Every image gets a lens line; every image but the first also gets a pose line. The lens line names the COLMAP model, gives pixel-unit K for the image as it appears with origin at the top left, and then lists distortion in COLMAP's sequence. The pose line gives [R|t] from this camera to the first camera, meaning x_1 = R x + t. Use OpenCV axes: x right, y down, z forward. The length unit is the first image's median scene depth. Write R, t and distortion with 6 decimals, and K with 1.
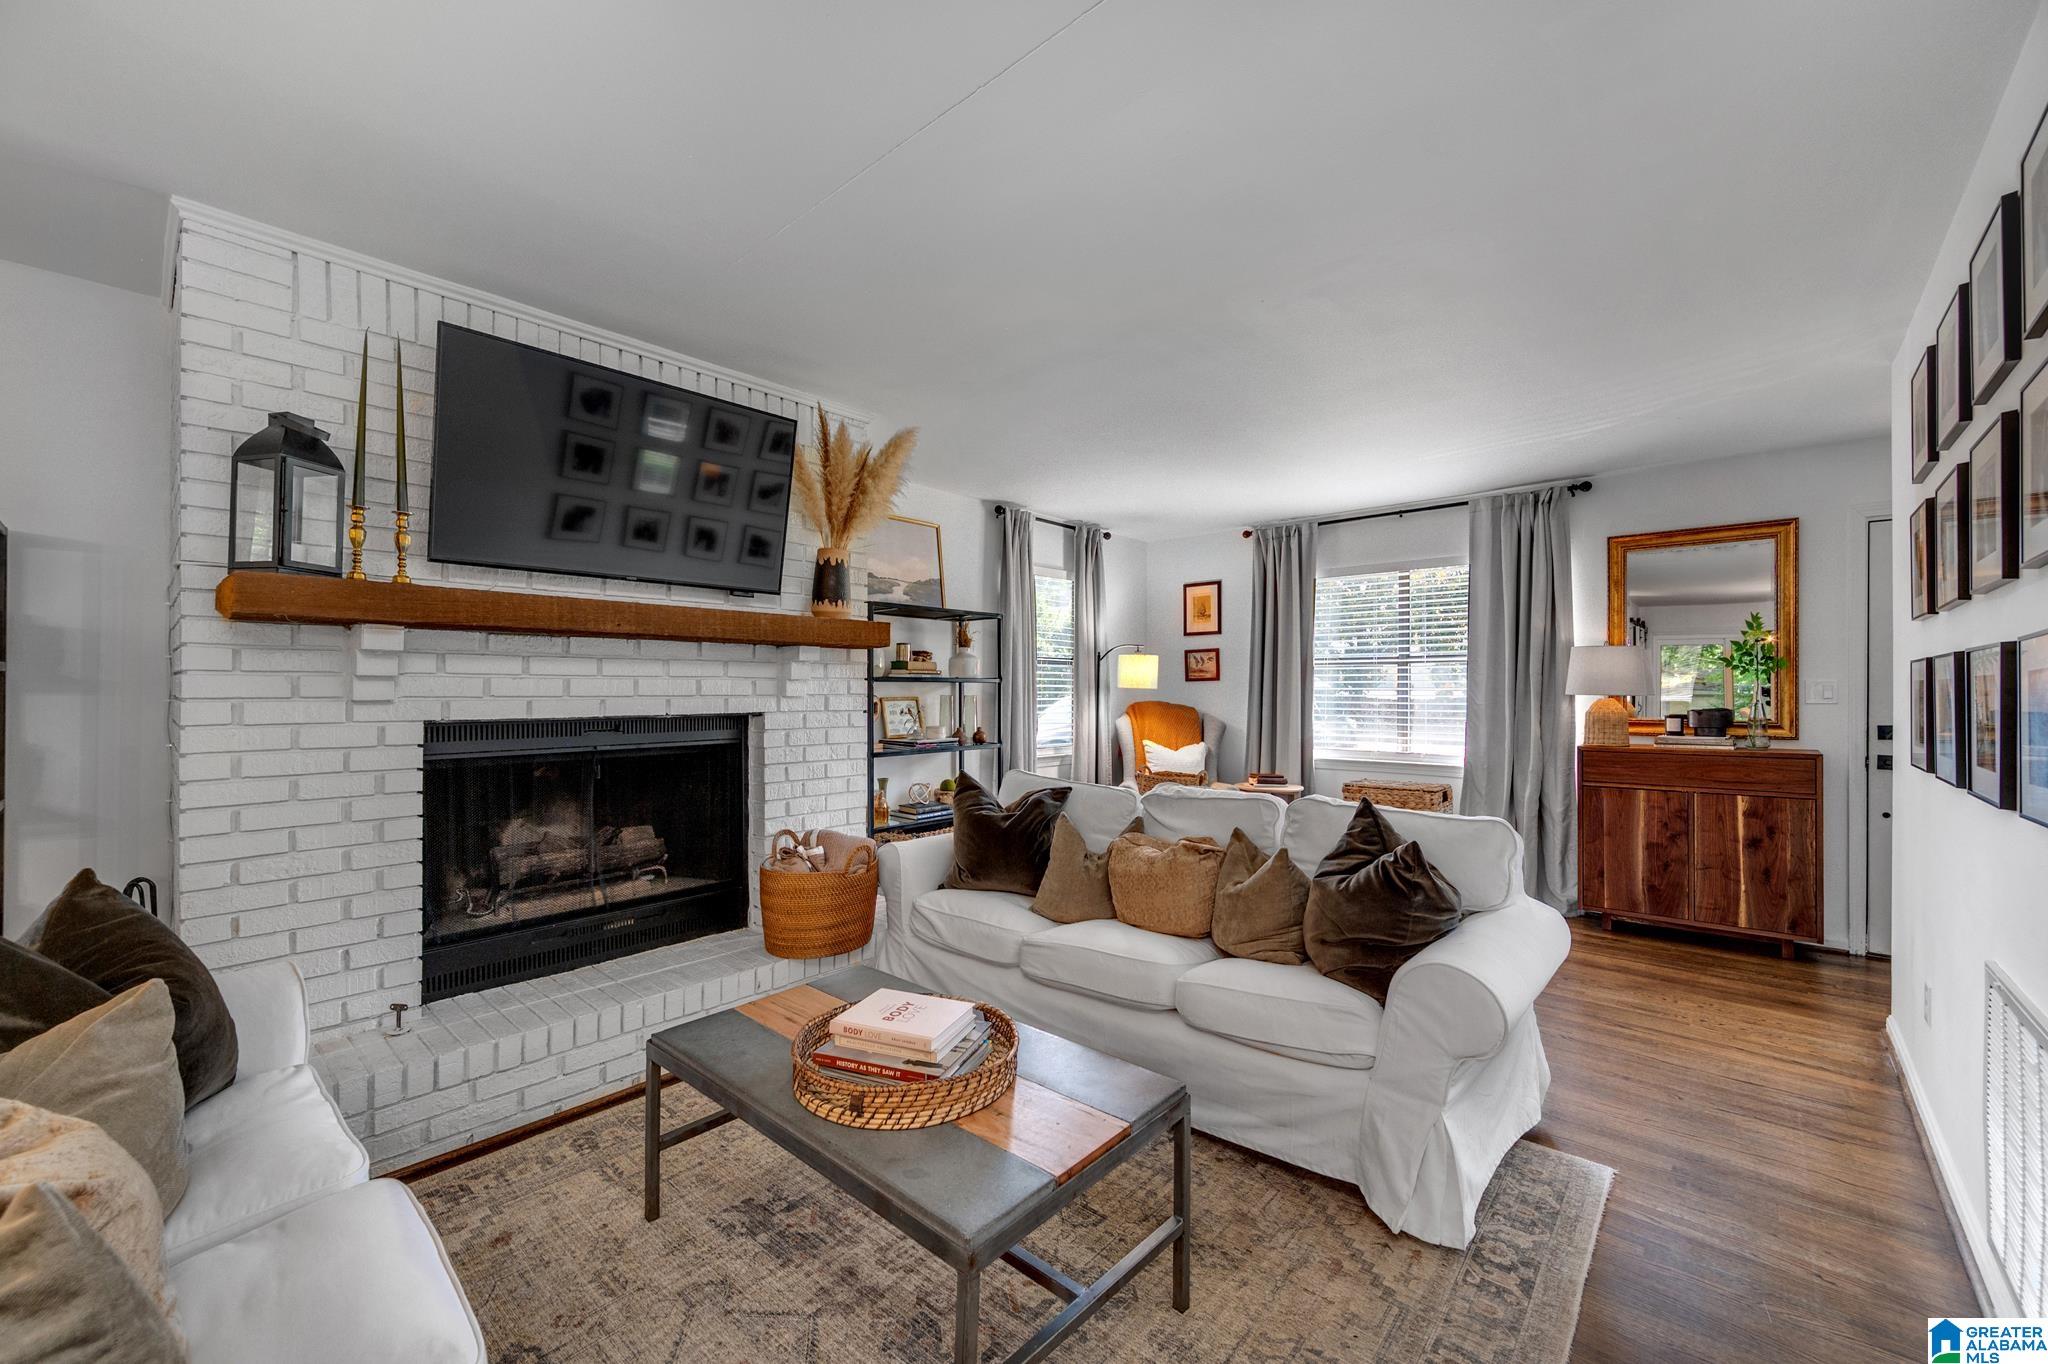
lens RADIAL K [[805.6, 0, 1014.6], [0, 805.6, 689.0], [0, 0, 1]] dist [-0.008739, -0.000182]
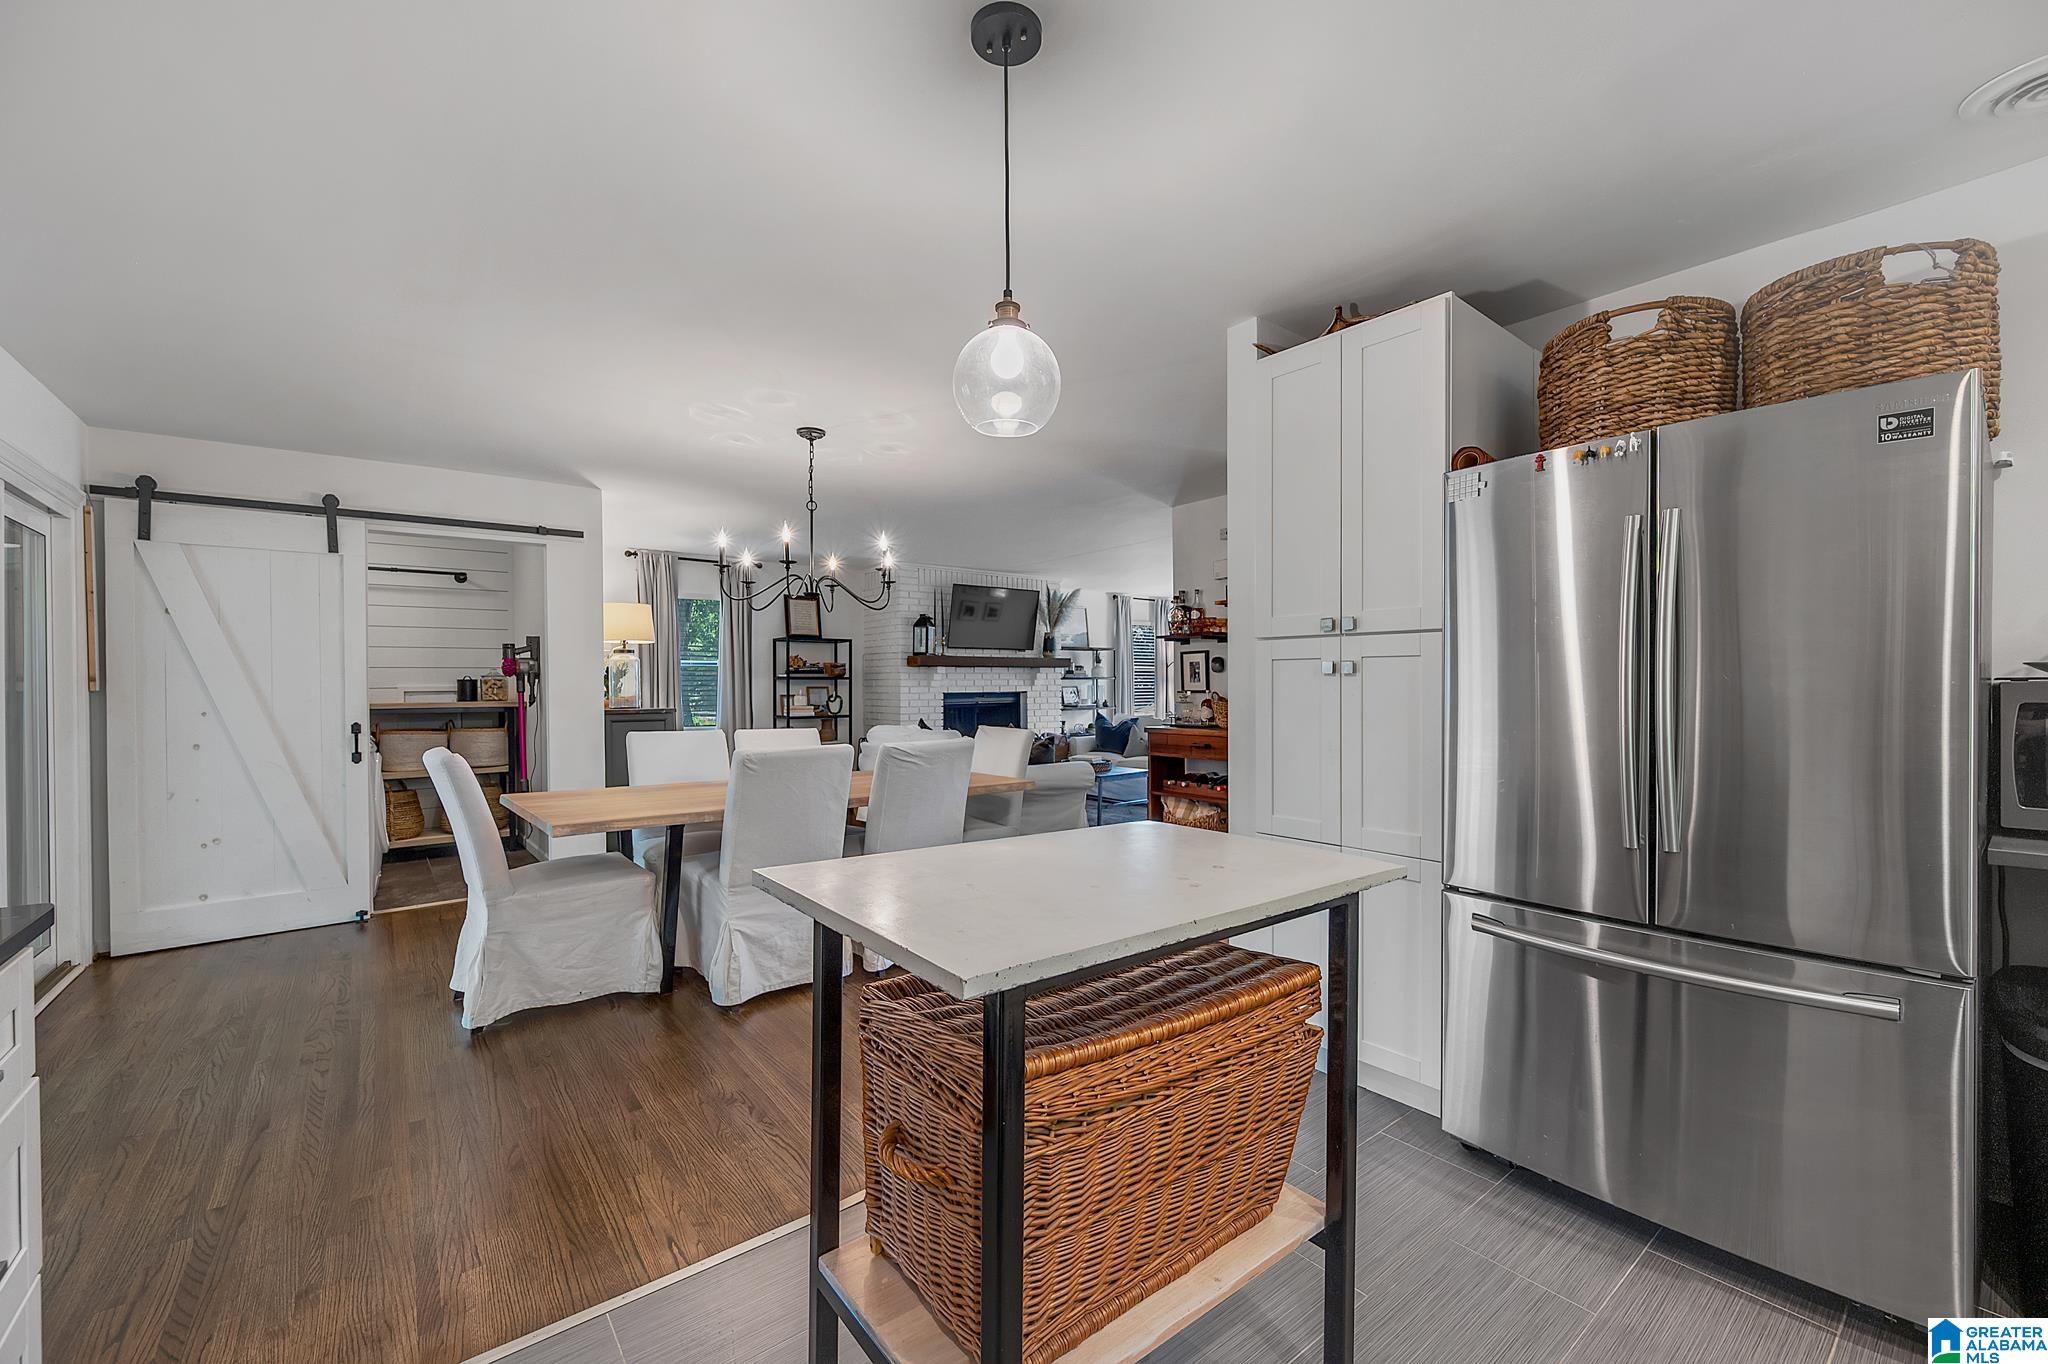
lens RADIAL K [[805.6, 0, 1023.0], [0, 805.6, 687.7], [0, 0, 1]] dist [-0.008739, -0.000182]
pose [[0.987595, -0.006227, -0.156897, 0.111520], [0.007719, 0.999931, 0.008905, -0.008132], [0.156830, -0.010006, 0.987575, -1.709986]]
